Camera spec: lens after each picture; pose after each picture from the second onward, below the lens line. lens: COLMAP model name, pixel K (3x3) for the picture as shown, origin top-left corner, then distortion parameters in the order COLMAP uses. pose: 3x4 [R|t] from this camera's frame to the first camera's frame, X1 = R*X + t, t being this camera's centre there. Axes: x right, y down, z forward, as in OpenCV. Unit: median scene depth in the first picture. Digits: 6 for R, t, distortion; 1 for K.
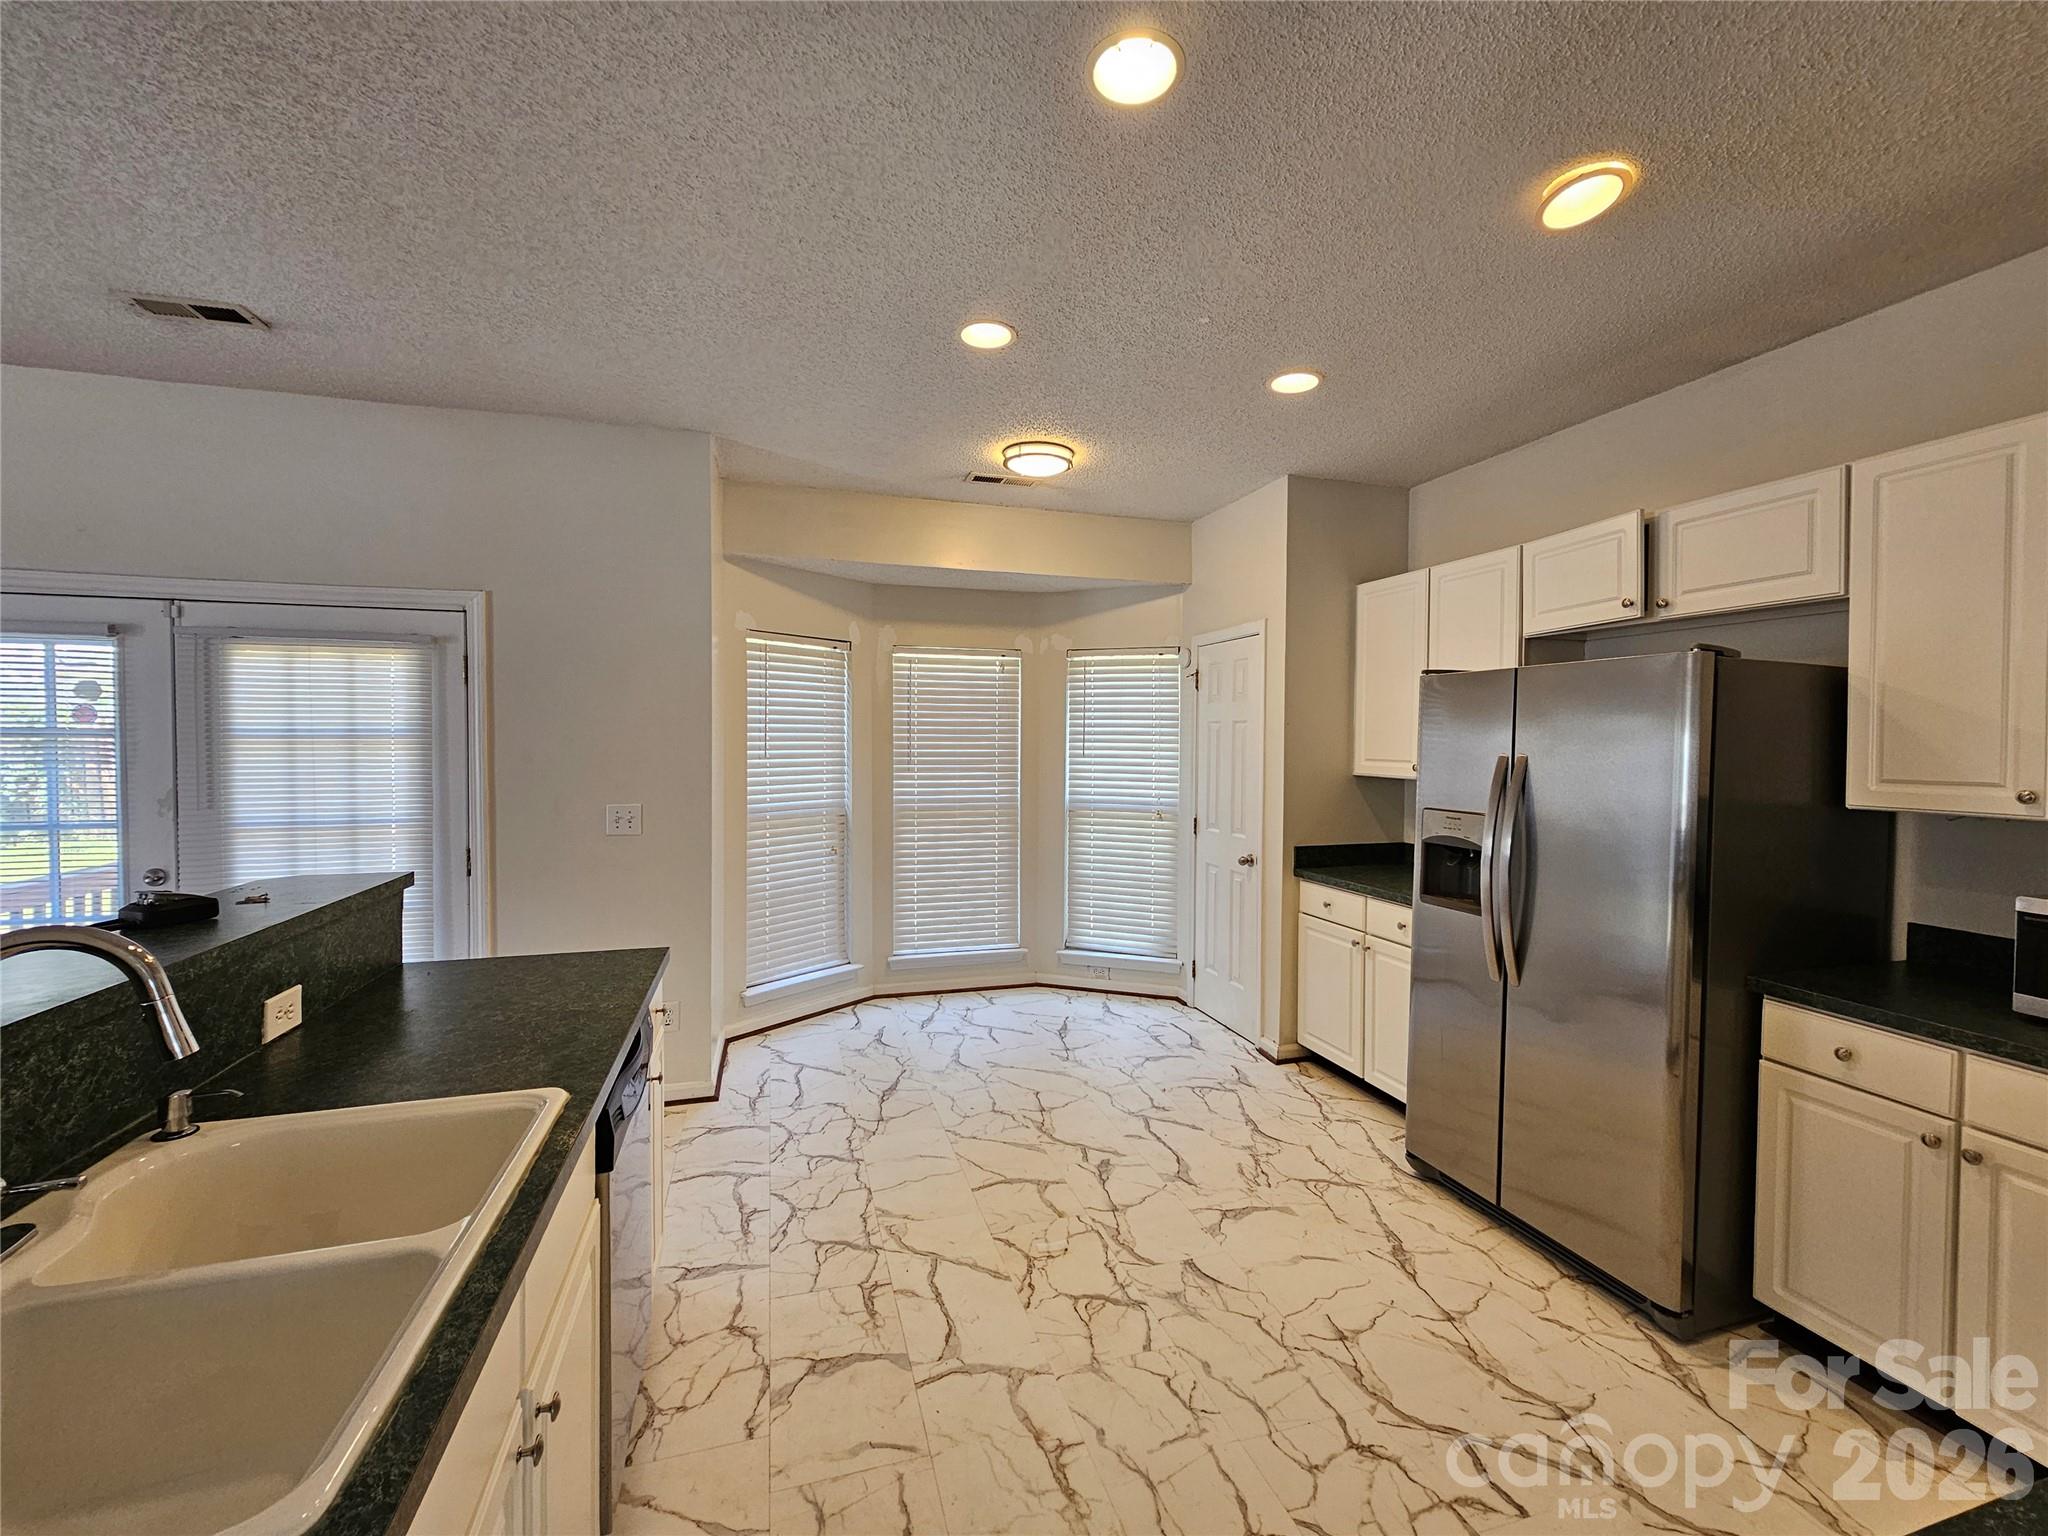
lens RADIAL K [[840.6, 0, 1019.2], [0, 840.6, 762.0], [0, 0, 1]] dist [0.003380, 0.000067]
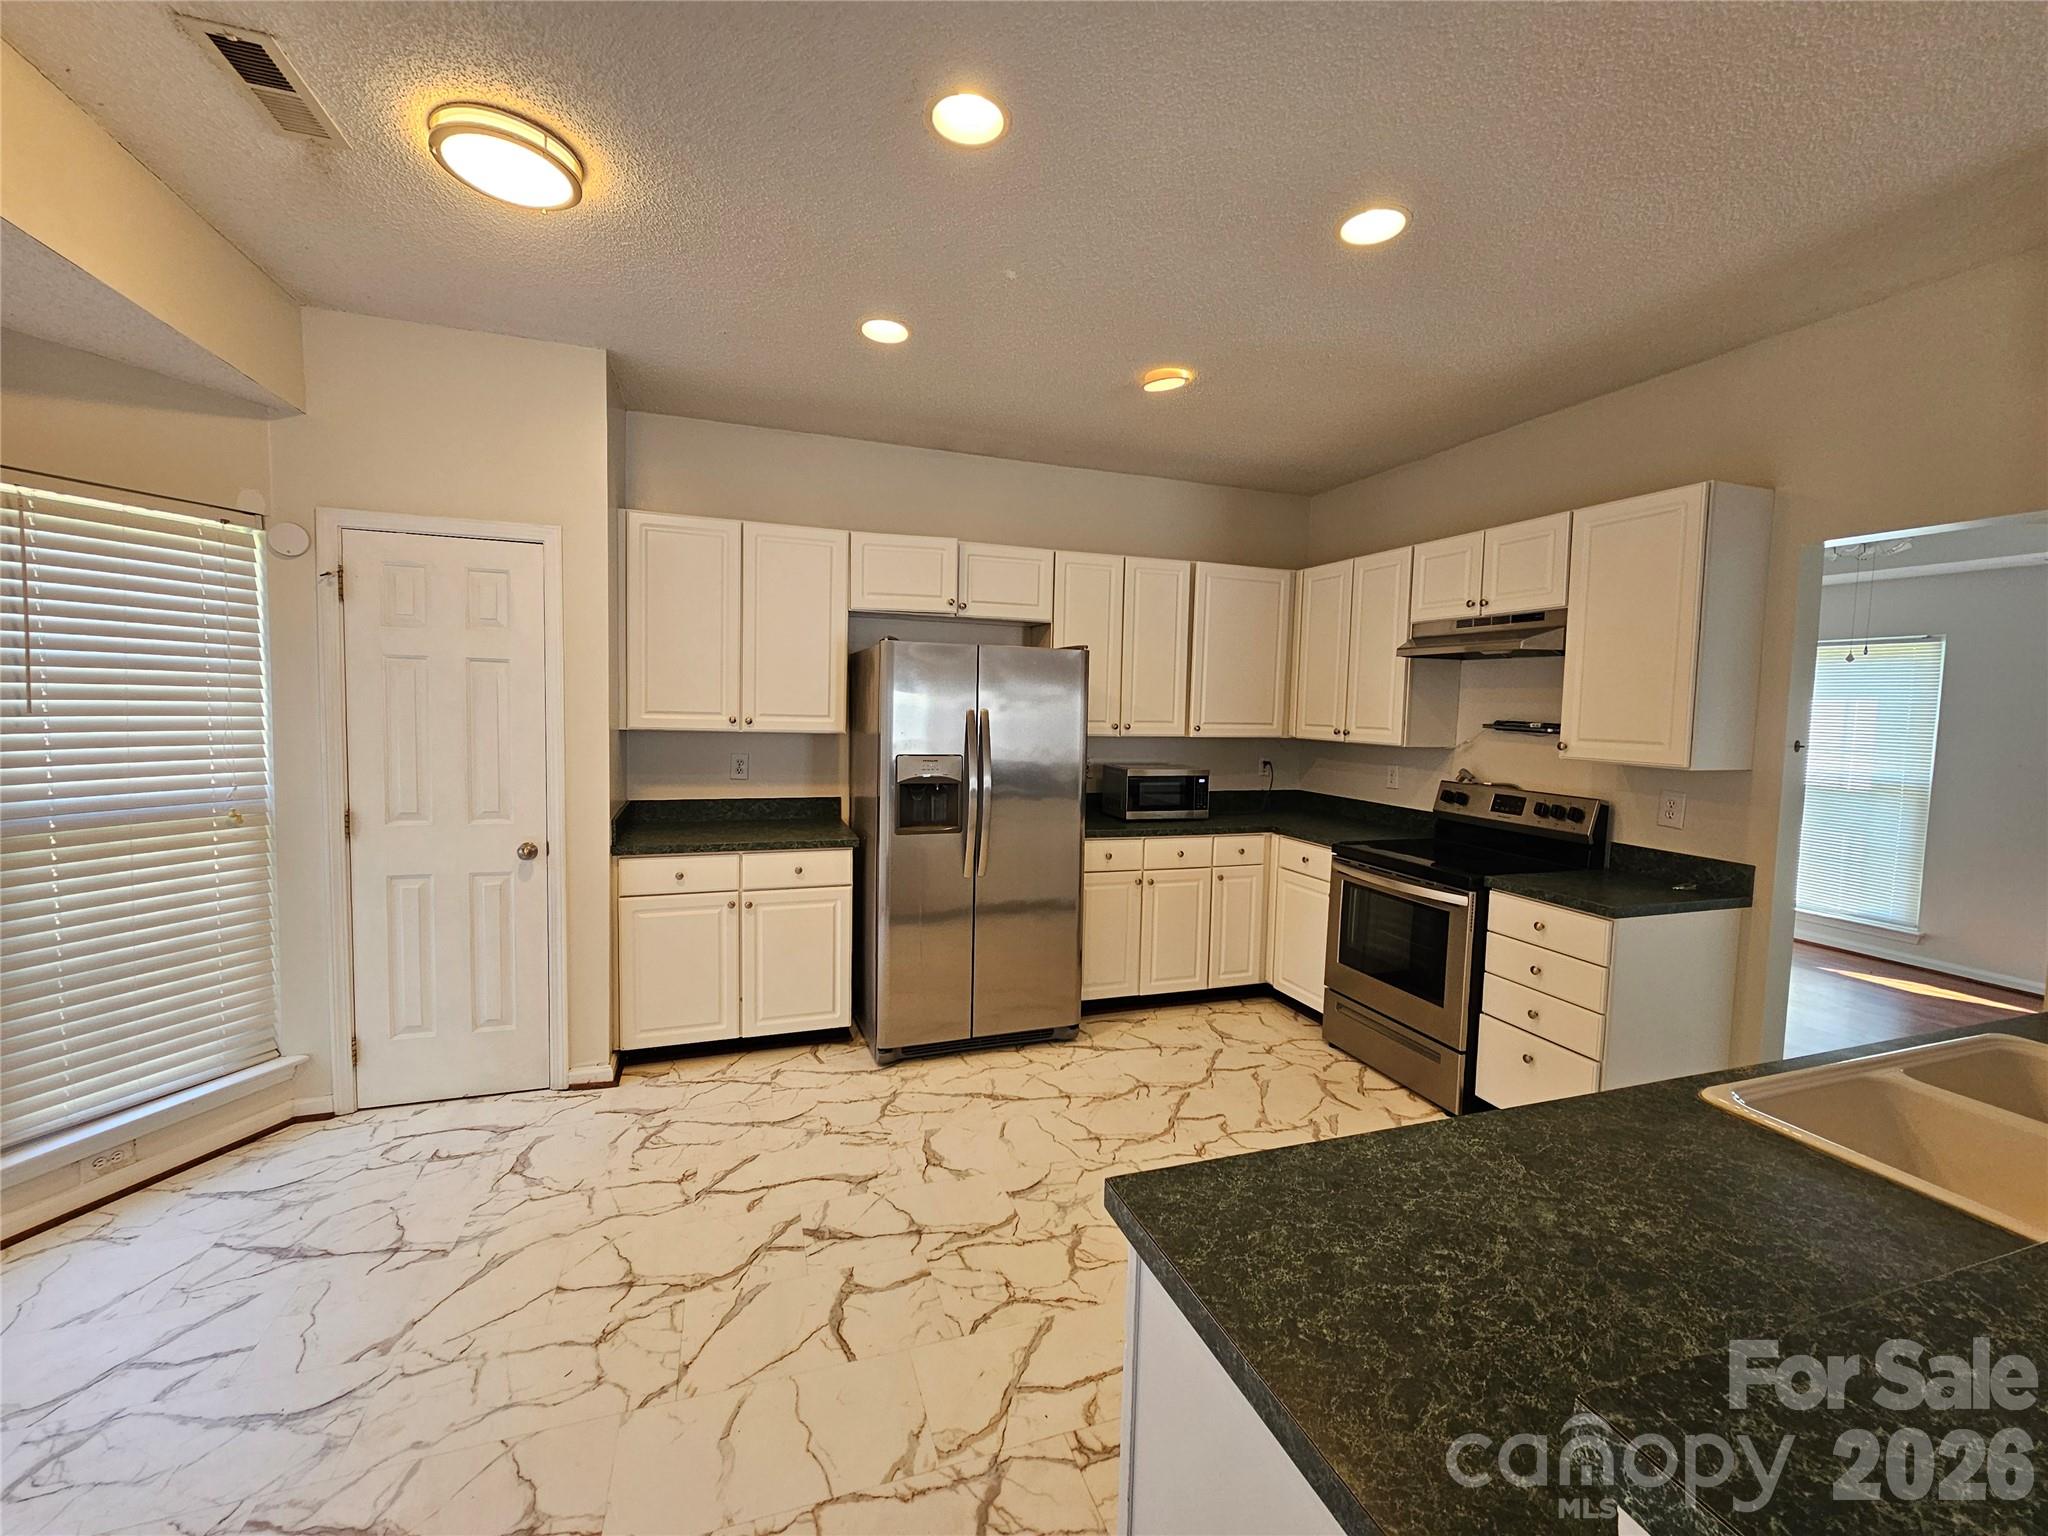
lens RADIAL K [[840.6, 0, 1023.0], [0, 840.6, 763.9], [0, 0, 1]] dist [0.003380, 0.000067]
pose [[-0.040160, -0.082939, 0.995745, -0.635473], [-0.000413, 0.996550, 0.082990, -0.028483], [-0.999193, 0.002922, -0.040056, 0.801856]]
